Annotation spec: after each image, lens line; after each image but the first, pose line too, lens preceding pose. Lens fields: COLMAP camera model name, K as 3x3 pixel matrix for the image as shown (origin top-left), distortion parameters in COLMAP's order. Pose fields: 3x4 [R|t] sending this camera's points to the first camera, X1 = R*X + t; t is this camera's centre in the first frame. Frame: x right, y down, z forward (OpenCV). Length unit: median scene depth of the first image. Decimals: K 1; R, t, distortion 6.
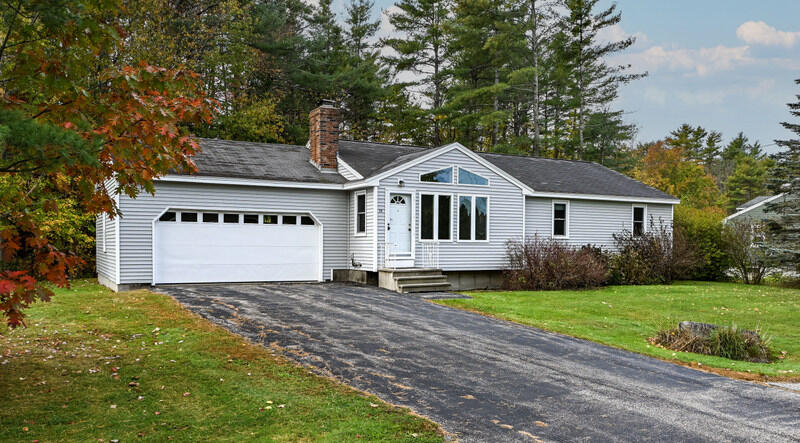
lens RADIAL K [[679.5, 0, 400.2], [0, 679.5, 267.4], [0, 0, 1]] dist [-0.003153, -0.003115]
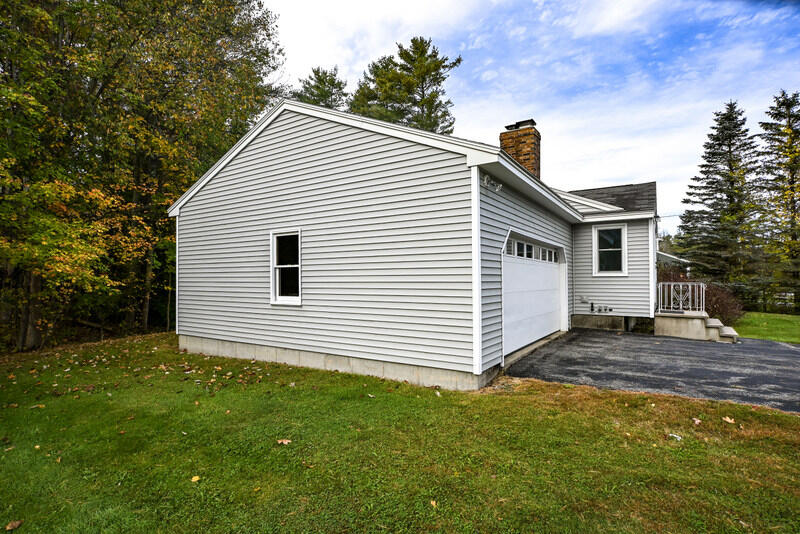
lens RADIAL K [[409.3, 0, 400.0], [0, 409.3, 267.0], [0, 0, 1]] dist [-0.004257, -0.000351]
pose [[0.872920, 0.009747, 0.487766, -0.534153], [0.020751, 0.998154, -0.057083, -0.032676], [-0.487422, 0.059951, 0.871106, 0.657214]]
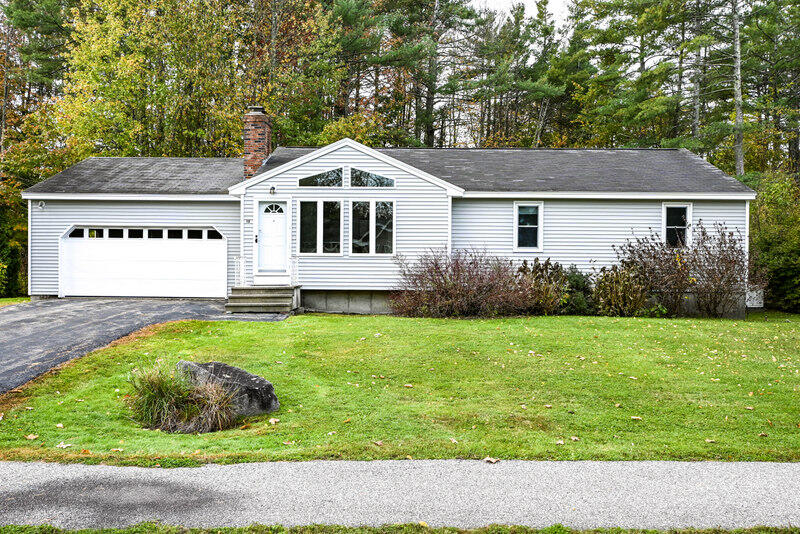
lens RADIAL K [[685.8, 0, 400.0], [0, 685.8, 267.0], [0, 0, 1]] dist [0.000306, 0.000900]
pose [[0.857751, 0.002095, -0.514062, 0.574336], [-0.019184, 0.999426, -0.027935, -0.001256], [0.513708, 0.033823, 0.857298, 0.304624]]
